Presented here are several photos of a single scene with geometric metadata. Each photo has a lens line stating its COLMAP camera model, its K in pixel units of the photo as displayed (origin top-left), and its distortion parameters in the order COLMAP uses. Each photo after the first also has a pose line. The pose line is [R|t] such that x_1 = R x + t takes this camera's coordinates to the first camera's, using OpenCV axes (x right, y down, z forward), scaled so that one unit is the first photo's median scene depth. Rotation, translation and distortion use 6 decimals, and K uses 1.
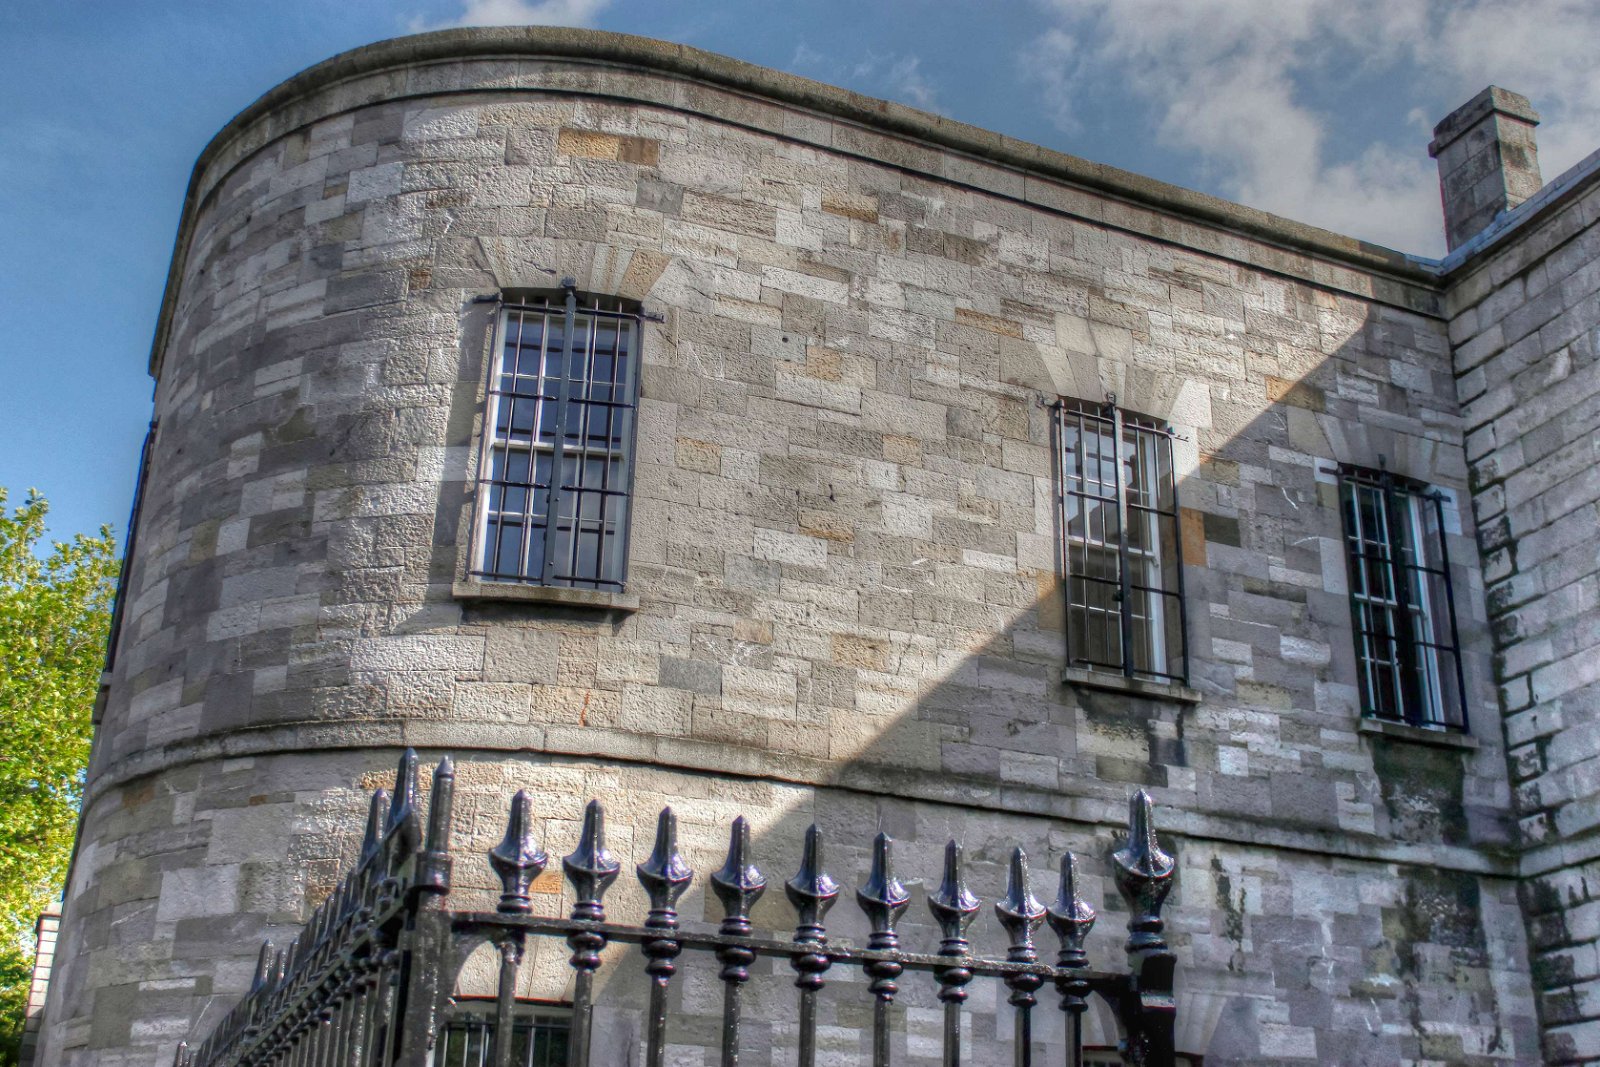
lens RADIAL K [[1785.9, 0, 801.6], [0, 1785.9, 531.9], [0, 0, 1]] dist [-0.084583, 0.000000]
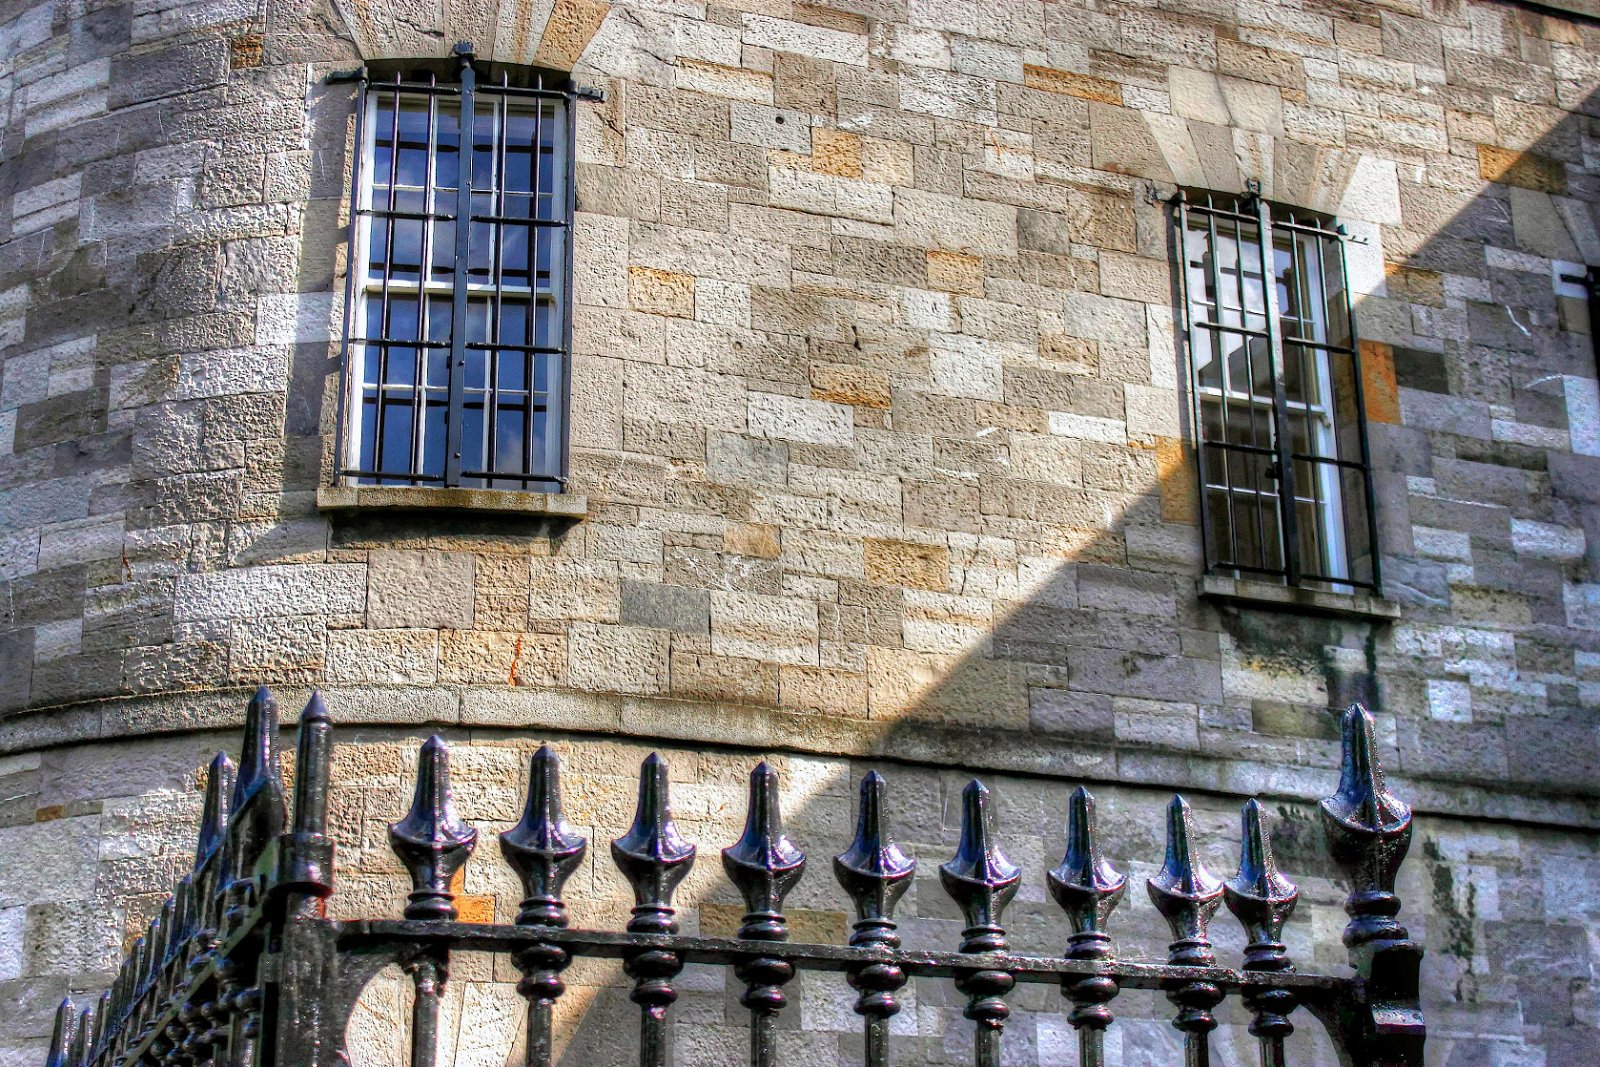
lens RADIAL K [[2526.3, 0, 802.0], [0, 2526.3, 523.2], [0, 0, 1]] dist [-0.009820, 0.000000]
pose [[0.999130, -0.041488, -0.004196, -0.003089], [0.041626, 0.998271, 0.041499, 0.008133], [0.002467, -0.041637, 0.999130, 0.014788]]
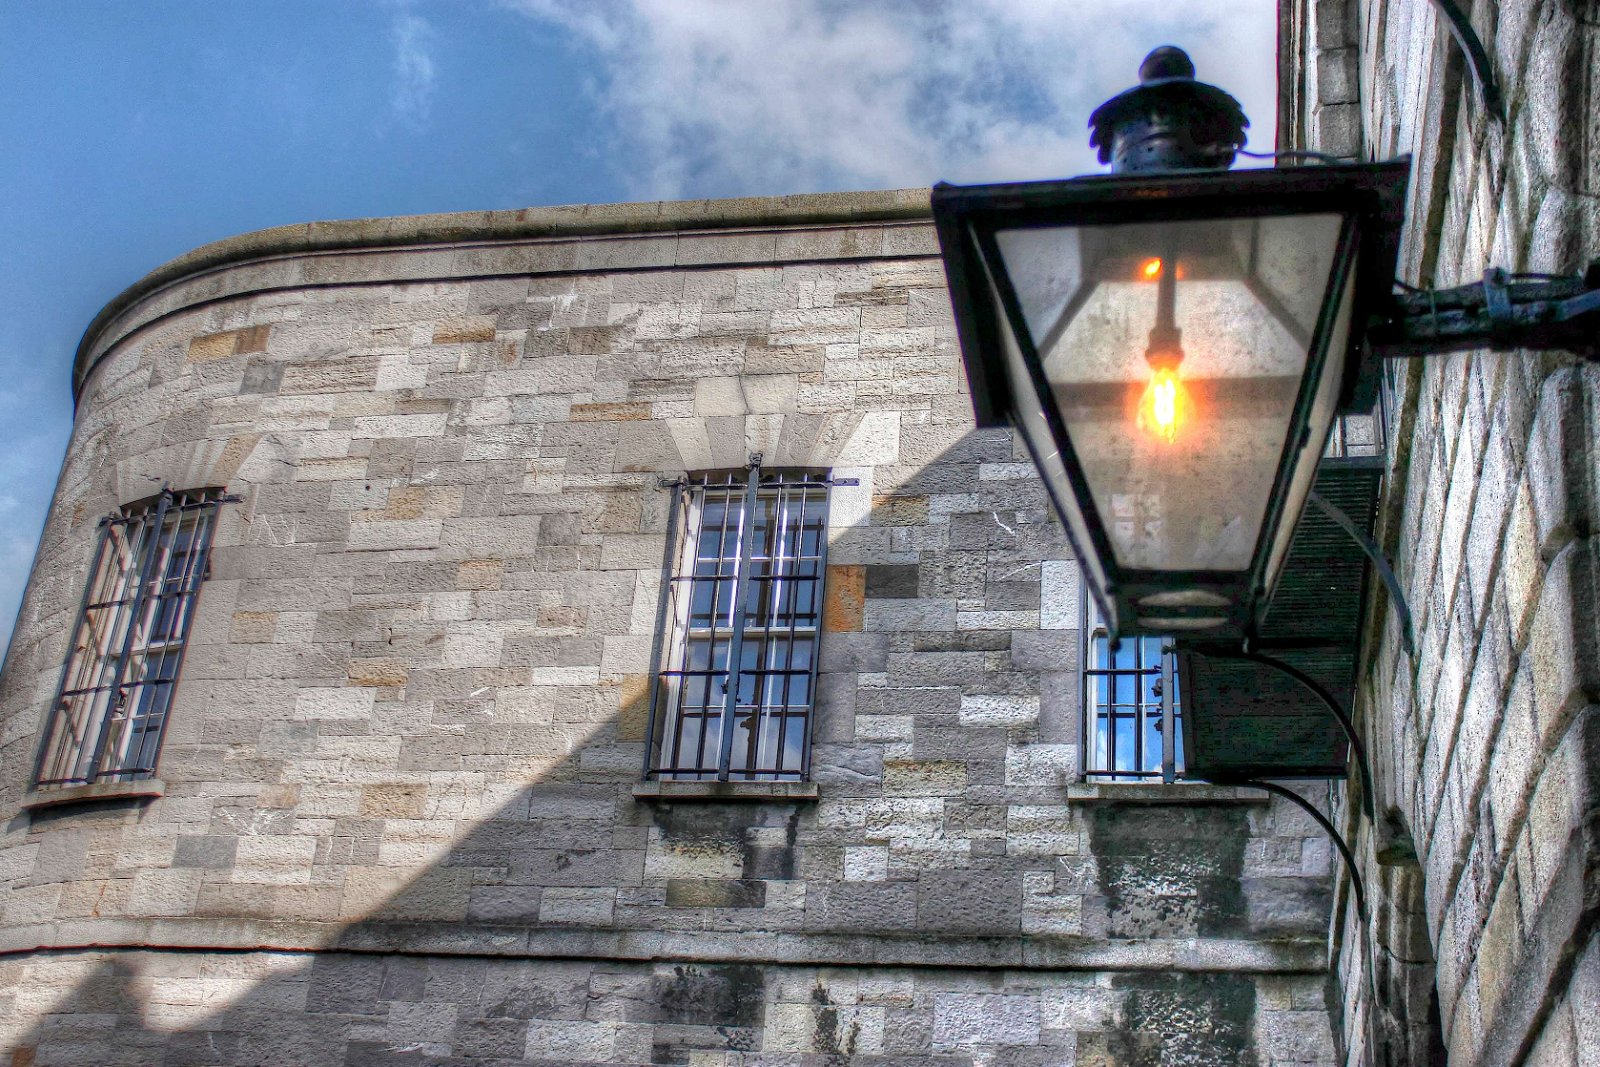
lens RADIAL K [[1968.6, 0, 801.7], [0, 1968.6, 527.3], [0, 0, 1]] dist [-0.077457, 0.000000]
pose [[0.841307, -0.229174, -0.489573, 0.697934], [0.167012, 0.971571, -0.167800, 0.127810], [0.514111, 0.059406, 0.855664, 0.226536]]
